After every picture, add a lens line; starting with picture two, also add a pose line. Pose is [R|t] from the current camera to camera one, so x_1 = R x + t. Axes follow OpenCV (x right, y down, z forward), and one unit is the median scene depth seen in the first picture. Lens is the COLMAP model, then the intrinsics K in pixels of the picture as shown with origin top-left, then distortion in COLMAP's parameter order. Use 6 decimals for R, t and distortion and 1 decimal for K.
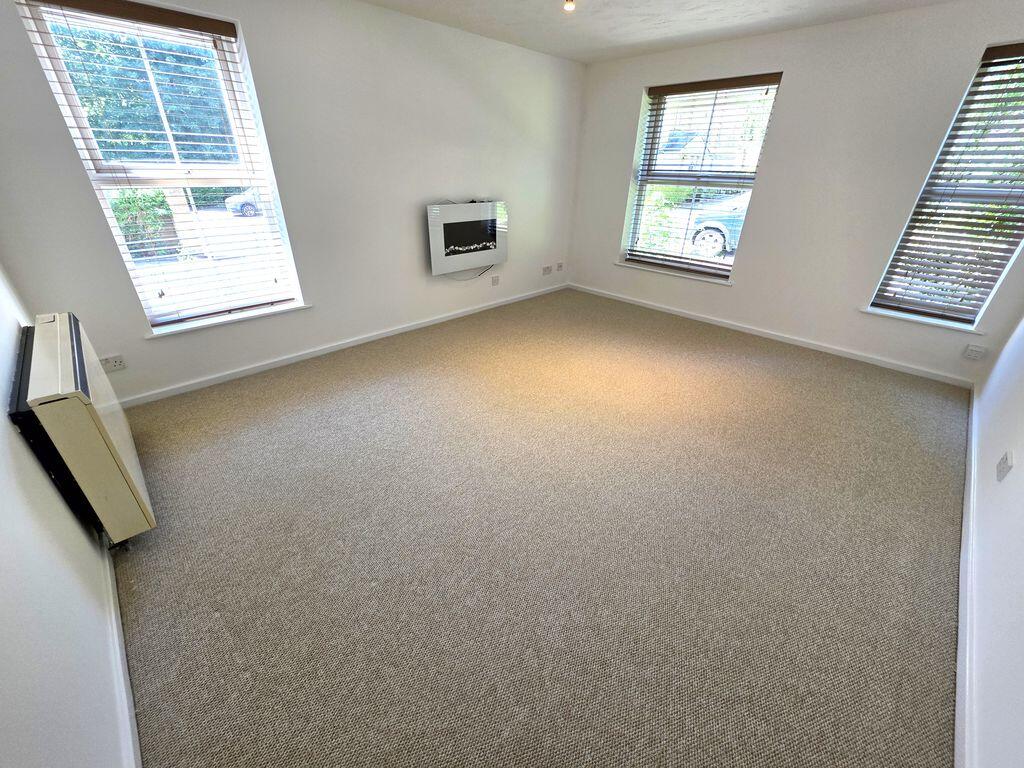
lens RADIAL K [[409.1, 0, 512.0], [0, 409.1, 384.0], [0, 0, 1]] dist [0.001957, 0.000057]
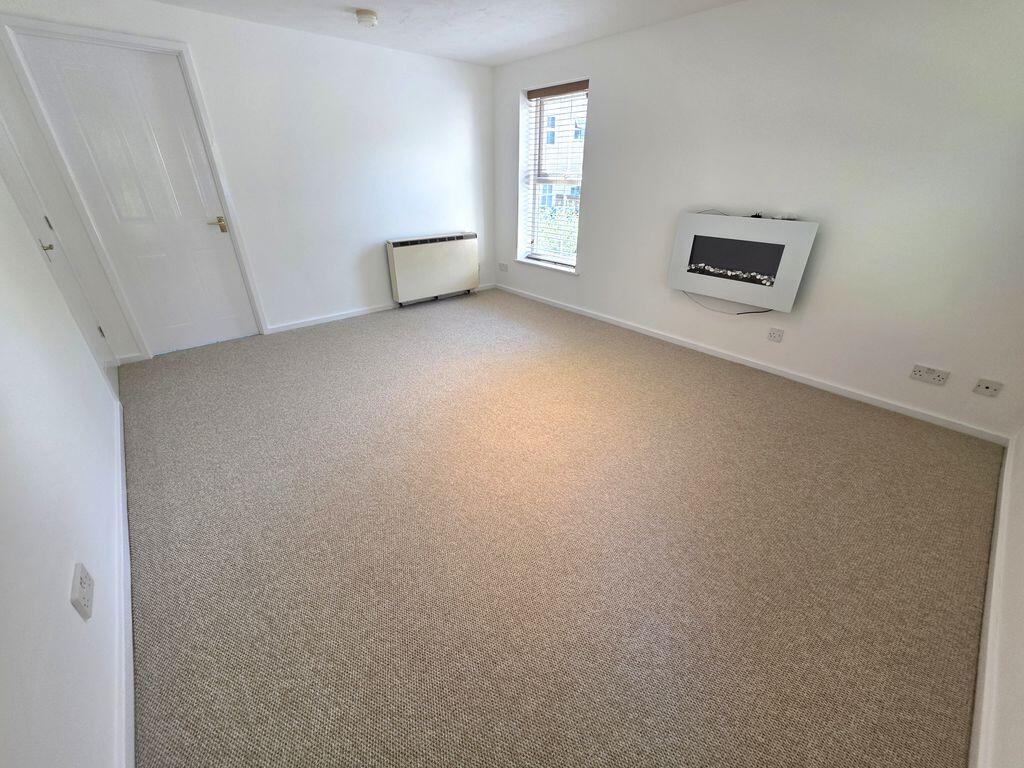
lens RADIAL K [[409.1, 0, 512.0], [0, 409.1, 384.0], [0, 0, 1]] dist [0.001957, 0.000057]
pose [[-0.065951, 0.441608, -0.894781, 0.749762], [-0.476321, 0.774033, 0.417122, -0.310150], [0.876794, 0.453713, 0.159299, 0.633094]]
